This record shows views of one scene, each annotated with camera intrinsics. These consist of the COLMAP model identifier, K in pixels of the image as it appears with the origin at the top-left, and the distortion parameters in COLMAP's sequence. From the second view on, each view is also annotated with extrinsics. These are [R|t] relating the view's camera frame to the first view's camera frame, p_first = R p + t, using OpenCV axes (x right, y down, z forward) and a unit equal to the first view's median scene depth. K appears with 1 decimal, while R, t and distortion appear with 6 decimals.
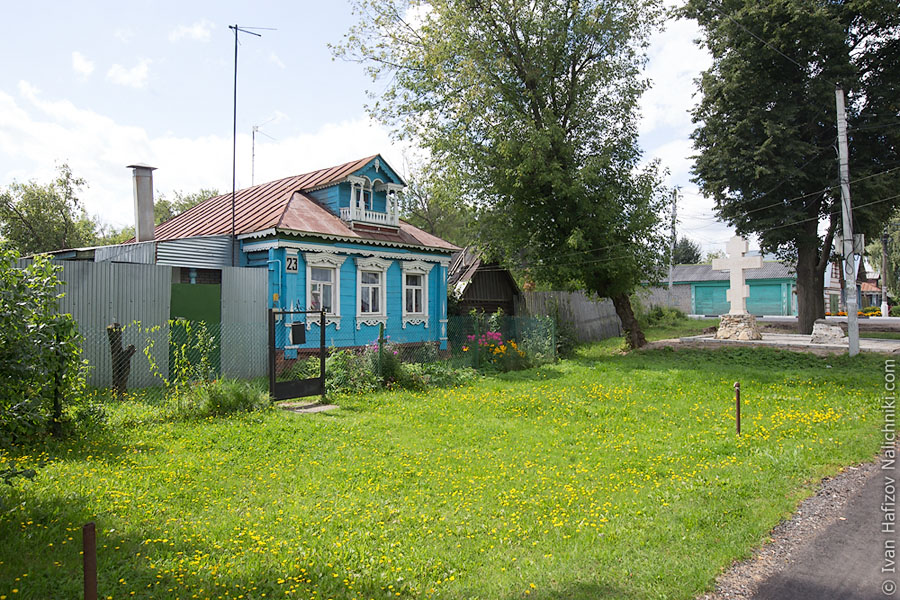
lens RADIAL K [[611.0, 0, 449.7], [0, 611.0, 297.7], [0, 0, 1]] dist [-0.006860, -0.000147]
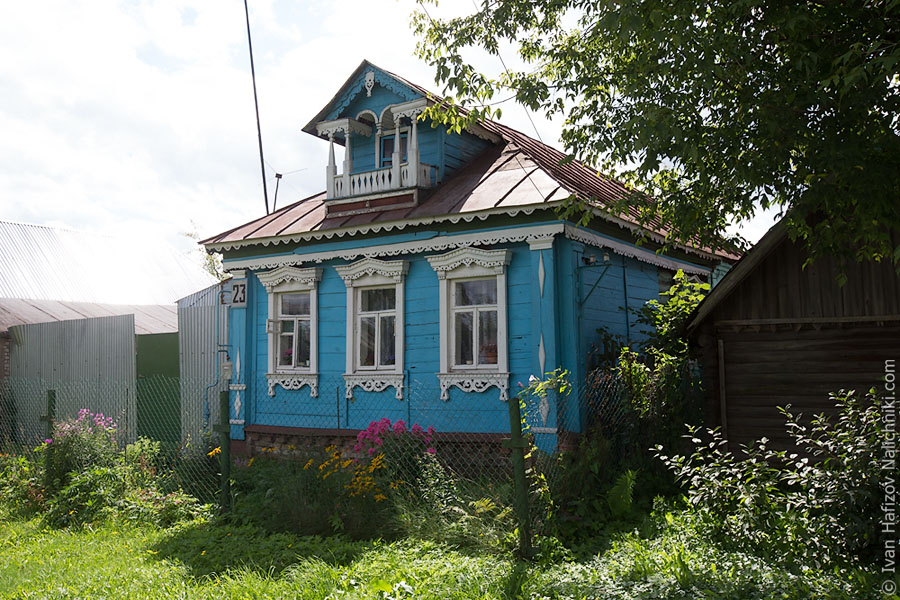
lens RADIAL K [[833.4, 0, 450.6], [0, 833.4, 299.3], [0, 0, 1]] dist [0.043689, 0.000000]
pose [[0.163916, -0.083245, -0.982956, 0.581468], [0.034847, 0.996300, -0.078564, 0.025584], [0.985859, -0.021375, 0.166210, 0.950323]]
